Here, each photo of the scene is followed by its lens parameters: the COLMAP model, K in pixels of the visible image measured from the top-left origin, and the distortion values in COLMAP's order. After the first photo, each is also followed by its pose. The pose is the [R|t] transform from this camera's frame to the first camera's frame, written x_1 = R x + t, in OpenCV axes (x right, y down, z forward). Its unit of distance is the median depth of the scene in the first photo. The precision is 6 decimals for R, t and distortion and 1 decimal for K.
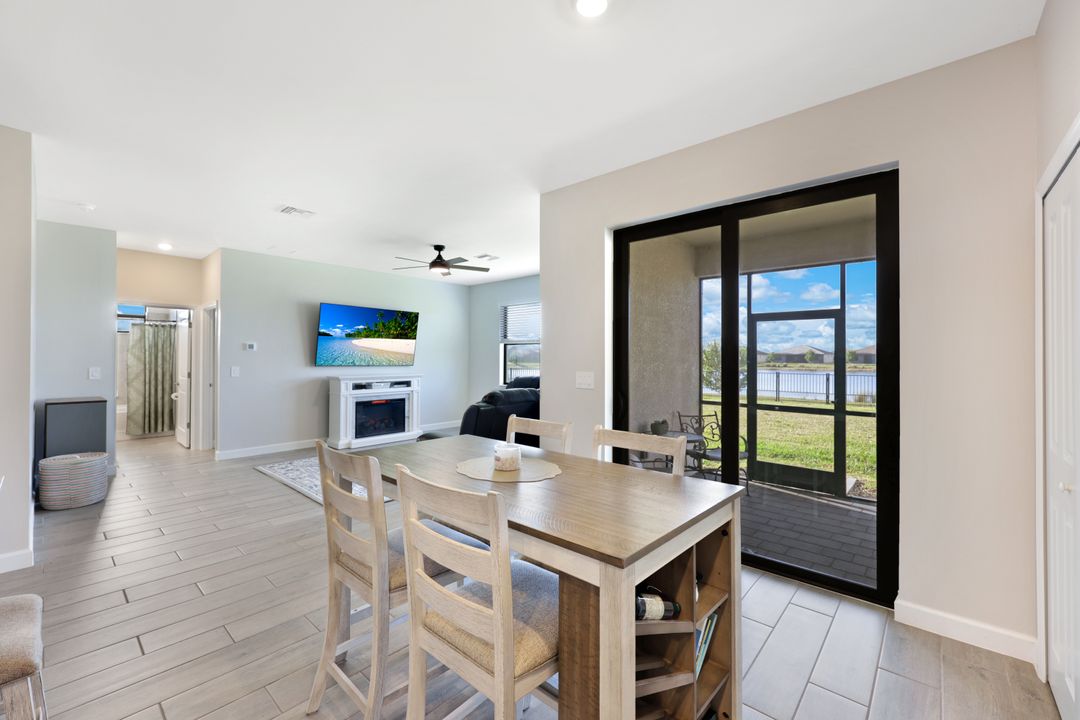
lens RADIAL K [[441.7, 0, 543.6], [0, 441.7, 352.1], [0, 0, 1]] dist [-0.001543, -0.000206]
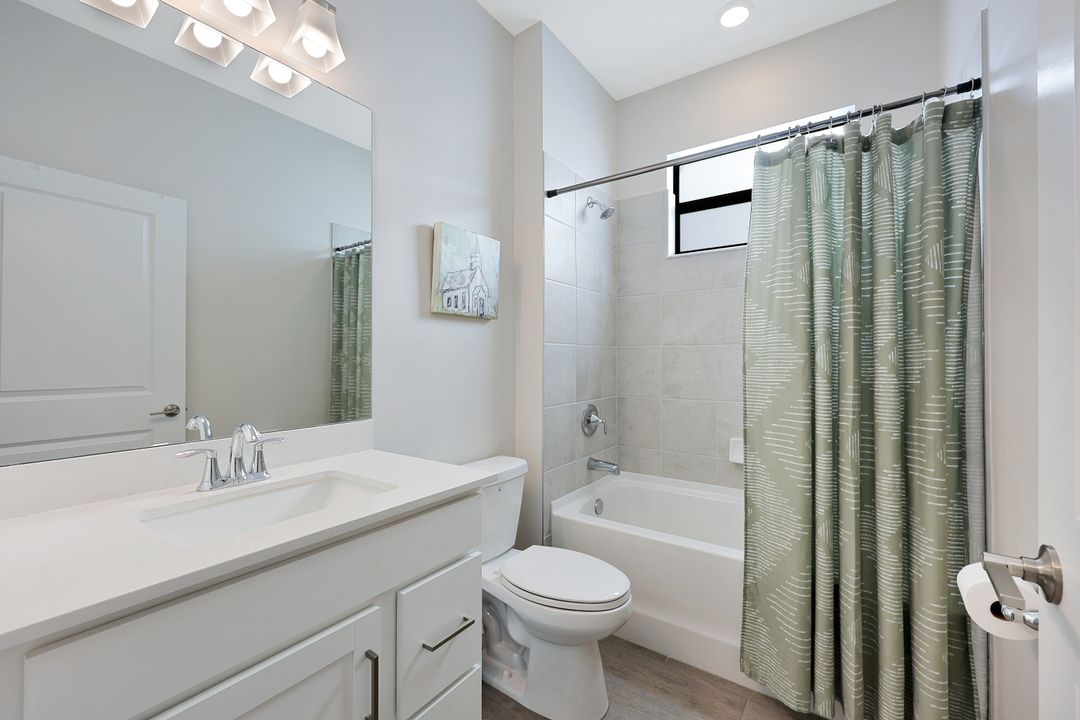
lens RADIAL K [[441.7, 0, 535.0], [0, 441.7, 357.4], [0, 0, 1]] dist [-0.001543, -0.000206]
pose [[0.126623, -0.010221, -0.991898, -0.717342], [0.011821, 0.999891, -0.008795, 0.032710], [0.991880, -0.010611, 0.126730, 0.843751]]
